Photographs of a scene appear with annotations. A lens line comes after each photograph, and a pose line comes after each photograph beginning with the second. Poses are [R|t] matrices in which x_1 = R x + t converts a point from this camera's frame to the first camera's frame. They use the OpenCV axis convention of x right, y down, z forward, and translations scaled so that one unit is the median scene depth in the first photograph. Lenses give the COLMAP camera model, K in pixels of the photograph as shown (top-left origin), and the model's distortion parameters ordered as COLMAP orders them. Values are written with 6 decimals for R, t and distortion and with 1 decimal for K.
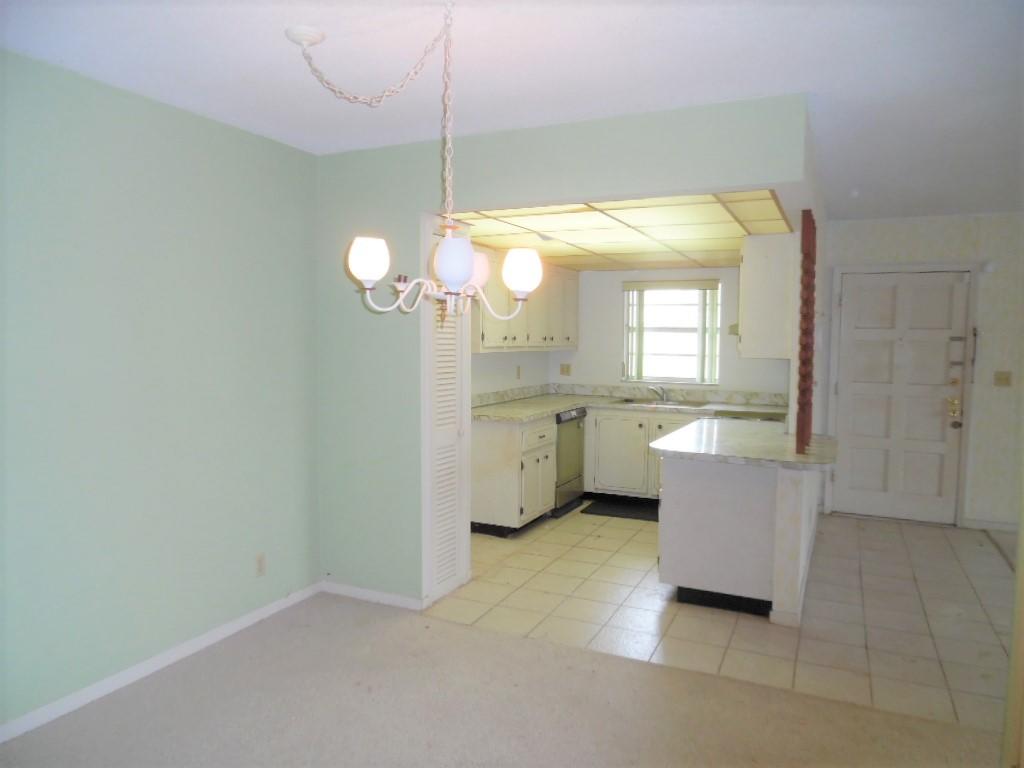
lens RADIAL K [[719.7, 0, 512.0], [0, 719.7, 384.0], [0, 0, 1]] dist [0.001913, 0.000074]
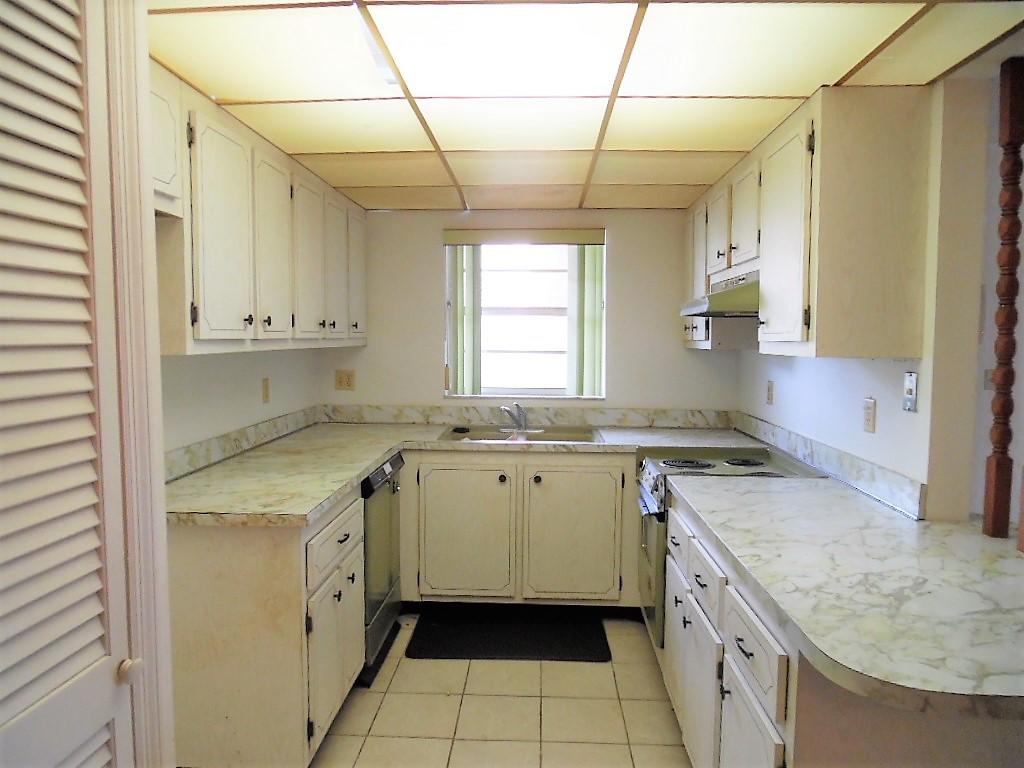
lens RADIAL K [[719.7, 0, 512.0], [0, 719.7, 384.0], [0, 0, 1]] dist [0.001913, 0.000074]
pose [[0.923623, -0.032155, 0.381951, -0.025197], [0.030243, 0.999482, 0.011012, -0.021004], [-0.382107, 0.001380, 0.924117, 0.453374]]
